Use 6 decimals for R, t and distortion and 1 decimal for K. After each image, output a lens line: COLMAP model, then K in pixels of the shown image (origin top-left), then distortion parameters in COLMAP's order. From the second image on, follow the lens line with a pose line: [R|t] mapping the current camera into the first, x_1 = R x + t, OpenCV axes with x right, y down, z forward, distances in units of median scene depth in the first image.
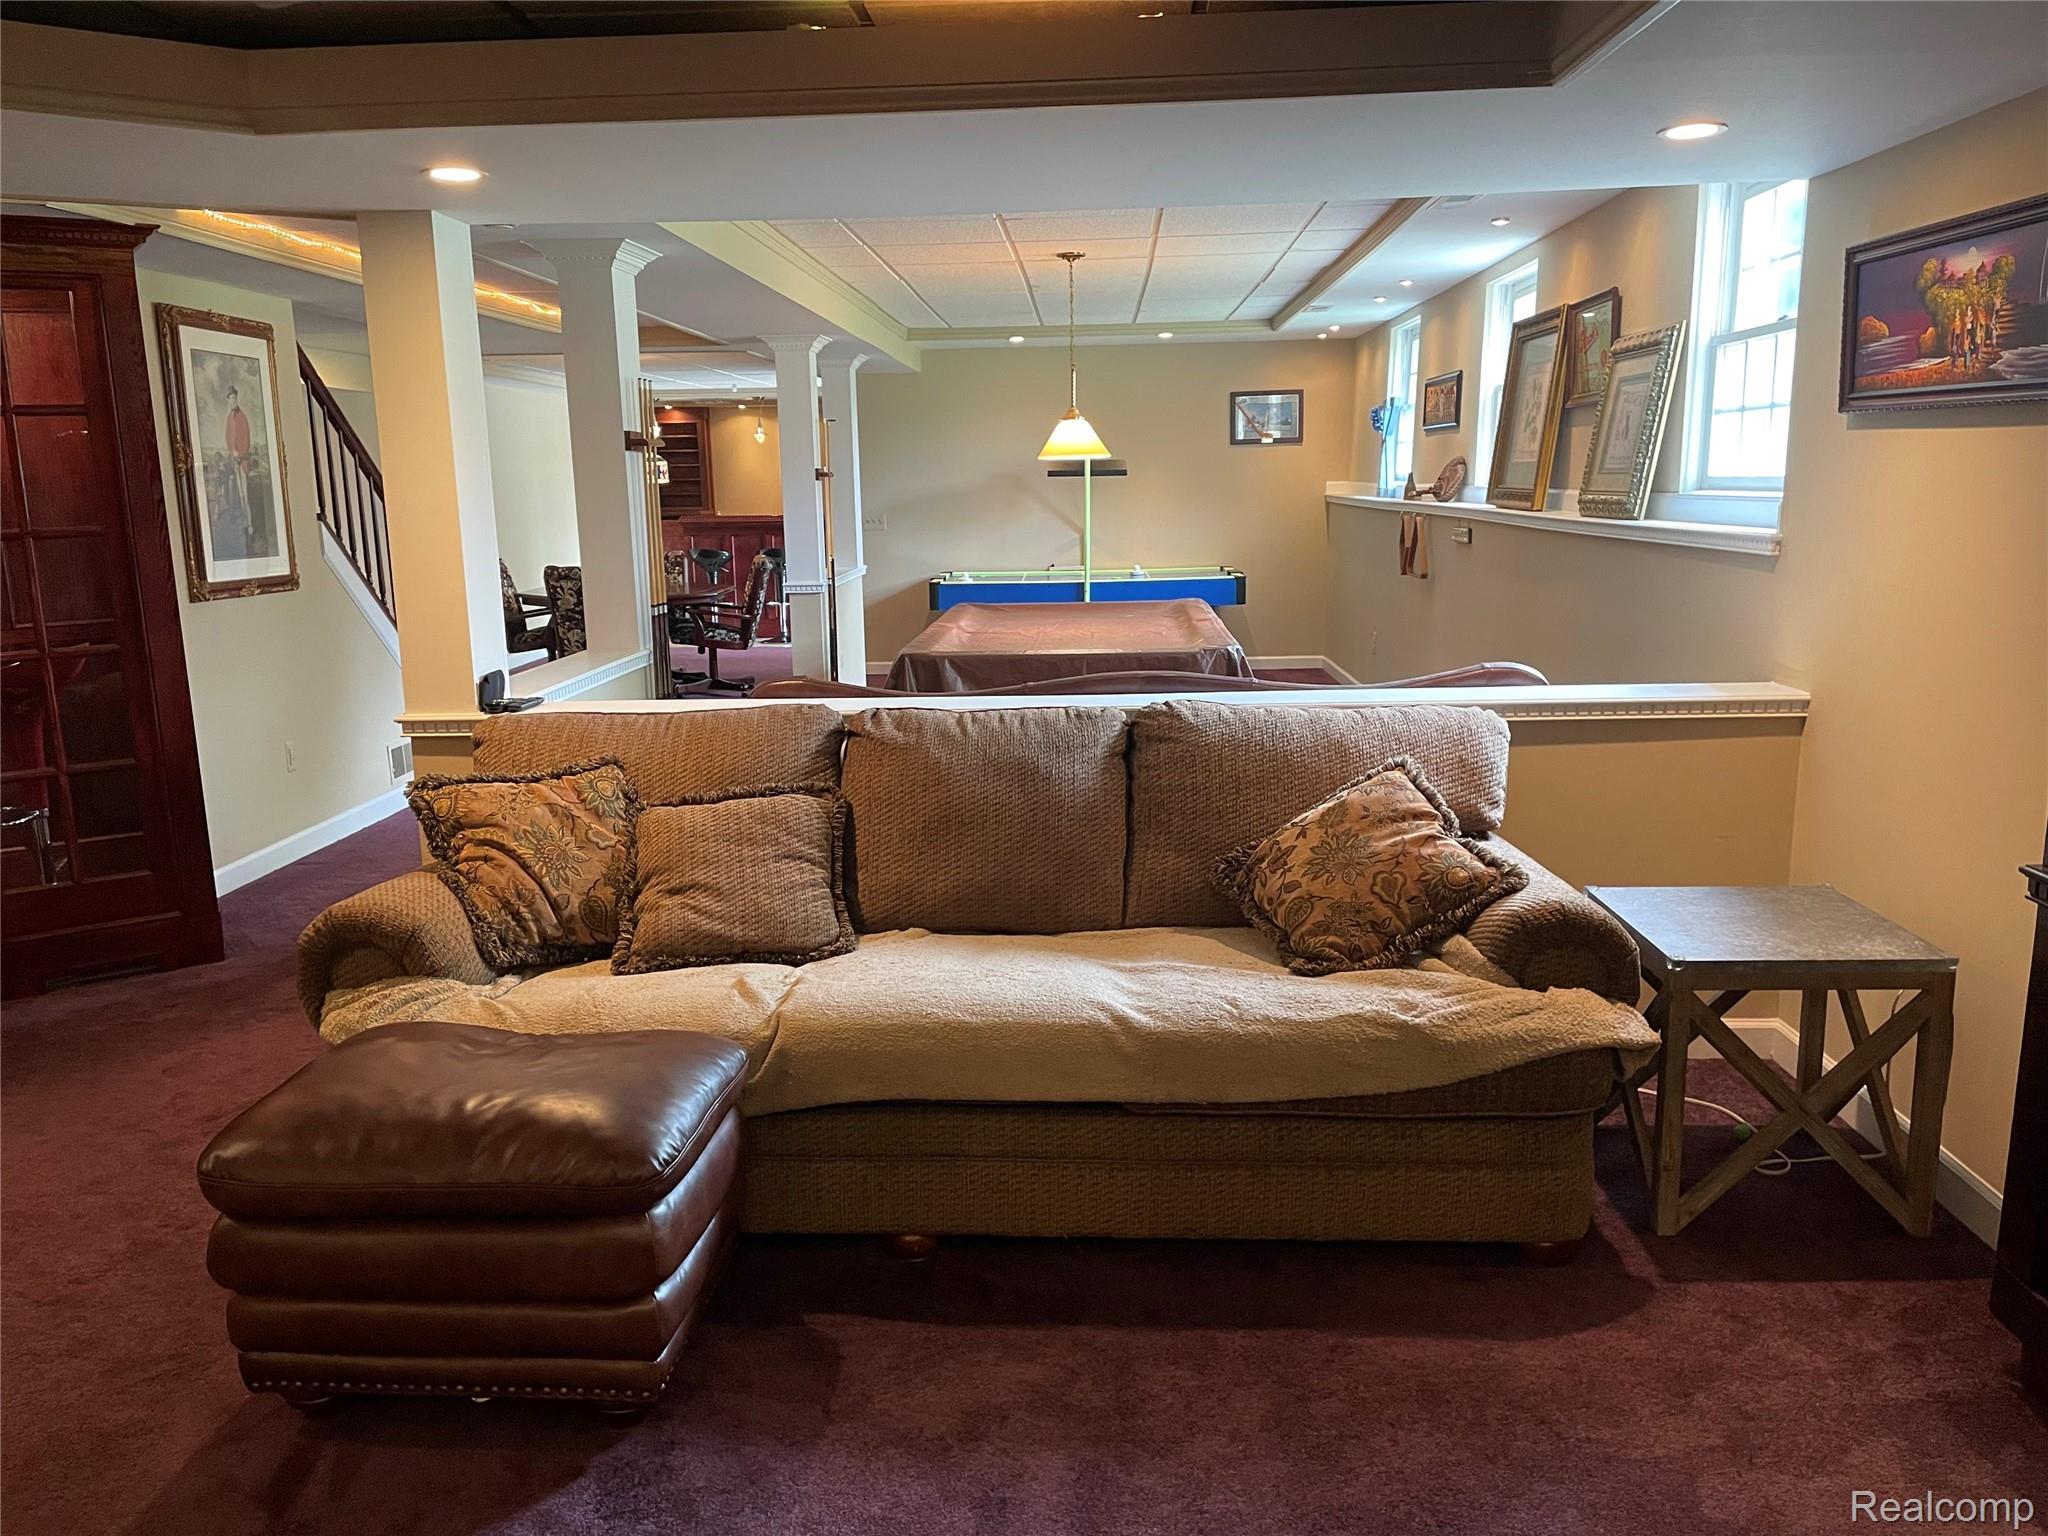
lens RADIAL K [[1544.6, 0, 997.2], [0, 1544.6, 792.0], [0, 0, 1]] dist [0.097020, -0.119570]
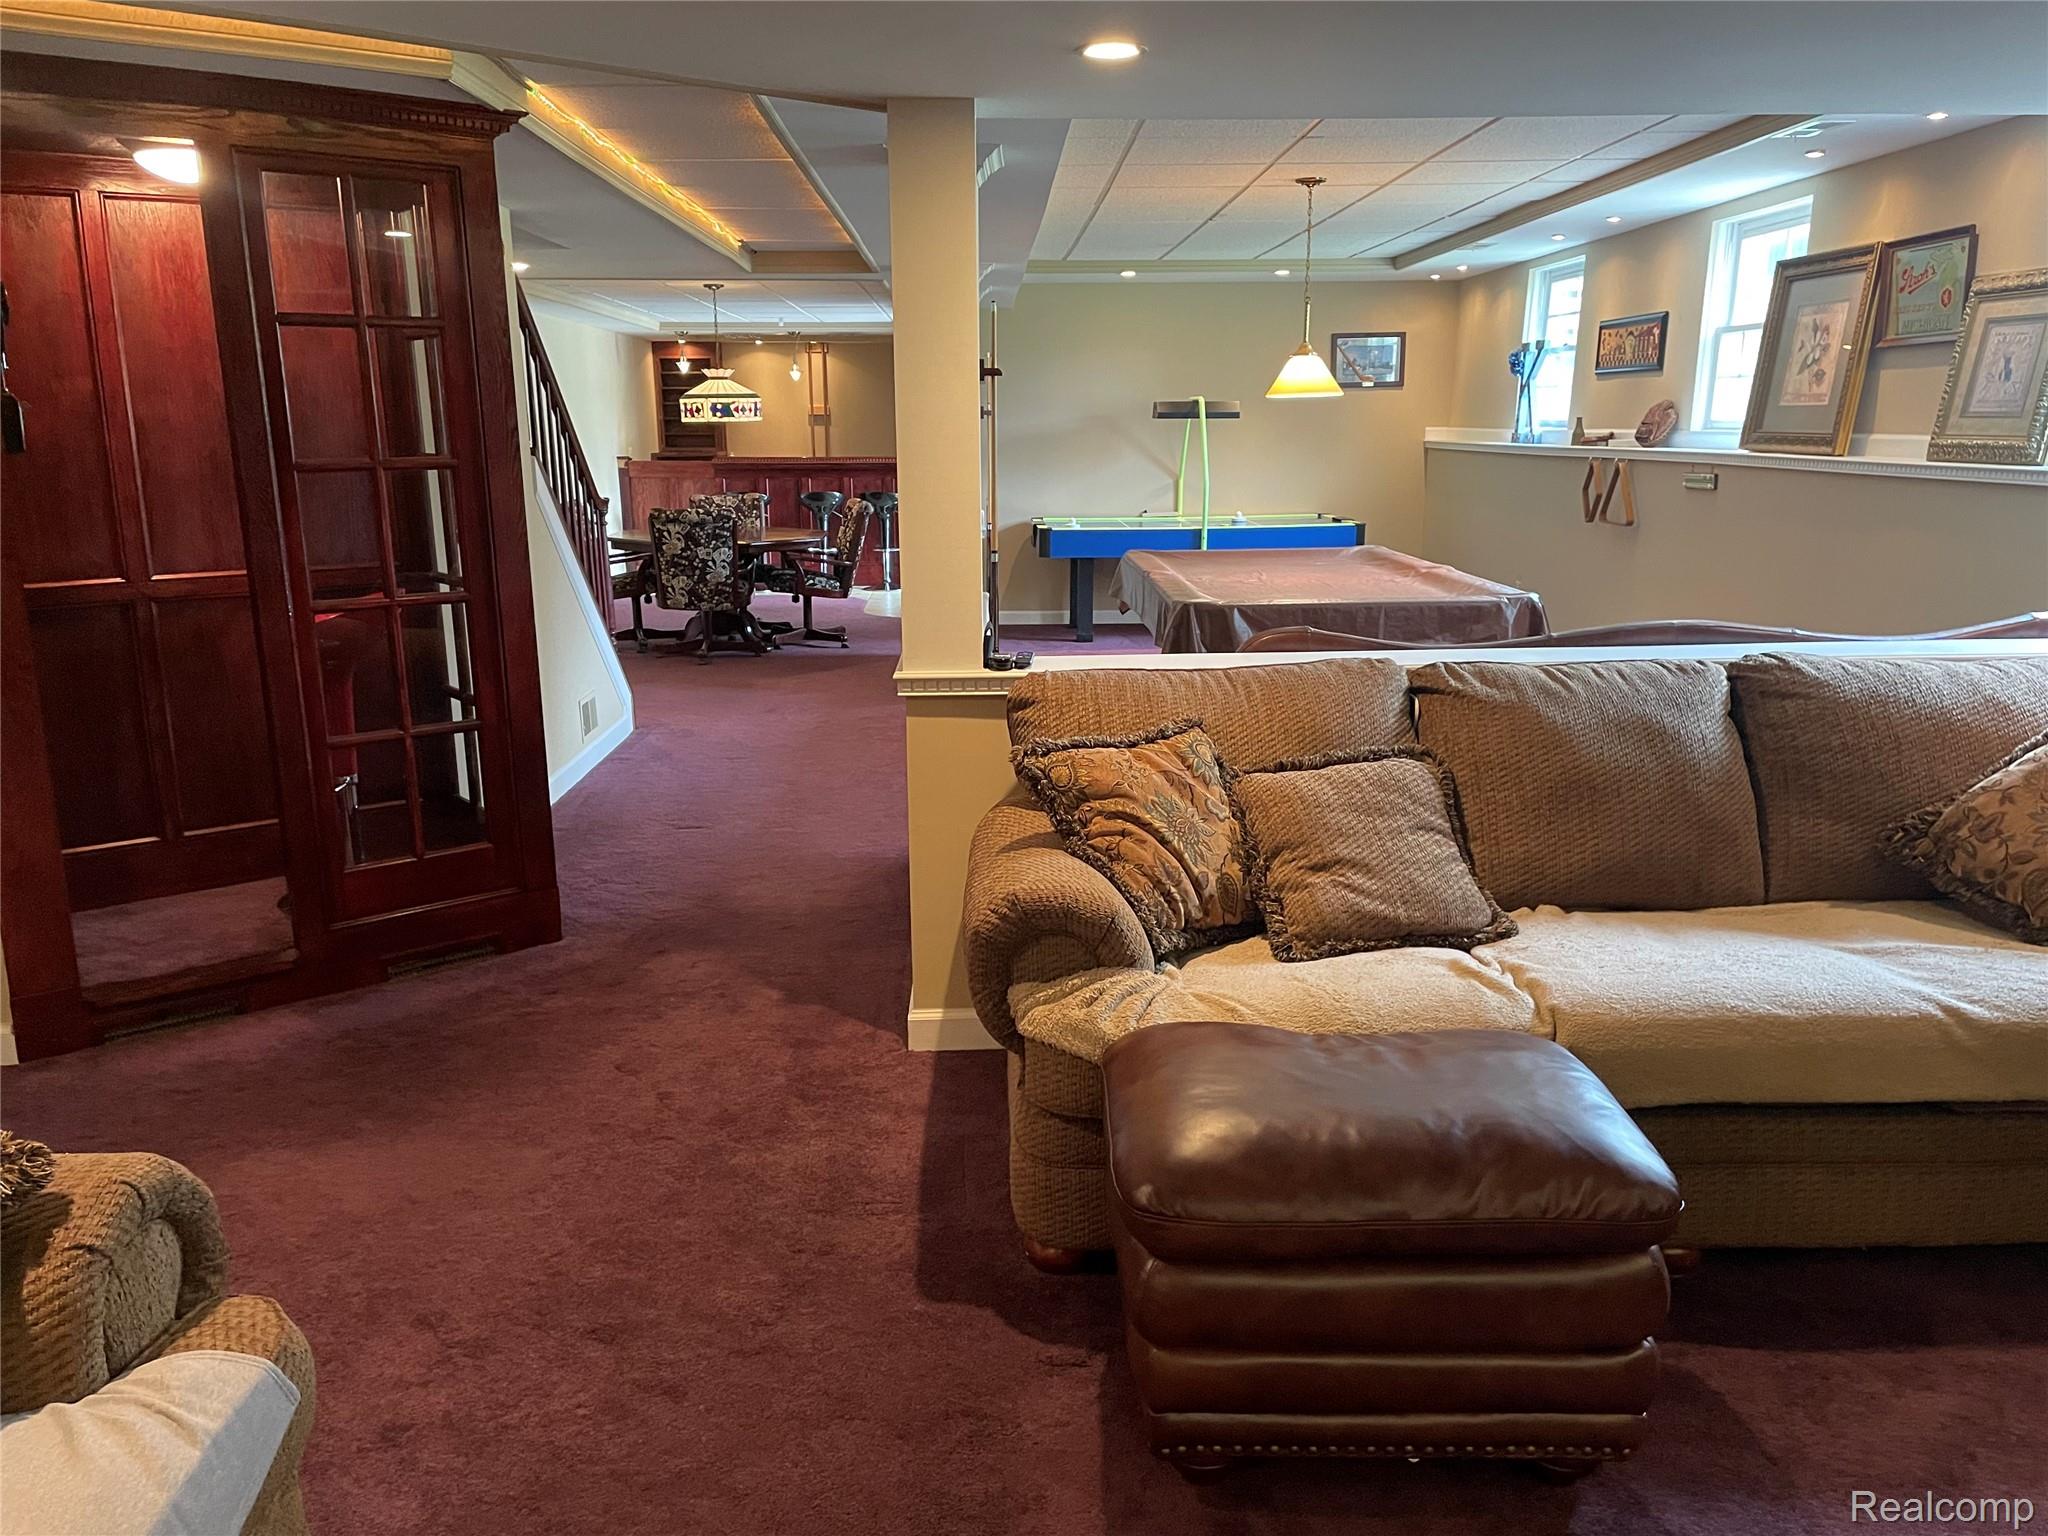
lens RADIAL K [[1544.6, 0, 997.2], [0, 1544.6, 792.0], [0, 0, 1]] dist [0.097020, -0.119570]
pose [[0.996326, -0.006766, 0.085378, -0.442187], [0.004004, 0.999465, 0.032474, -0.009306], [-0.085552, -0.032013, 0.995819, 0.113683]]
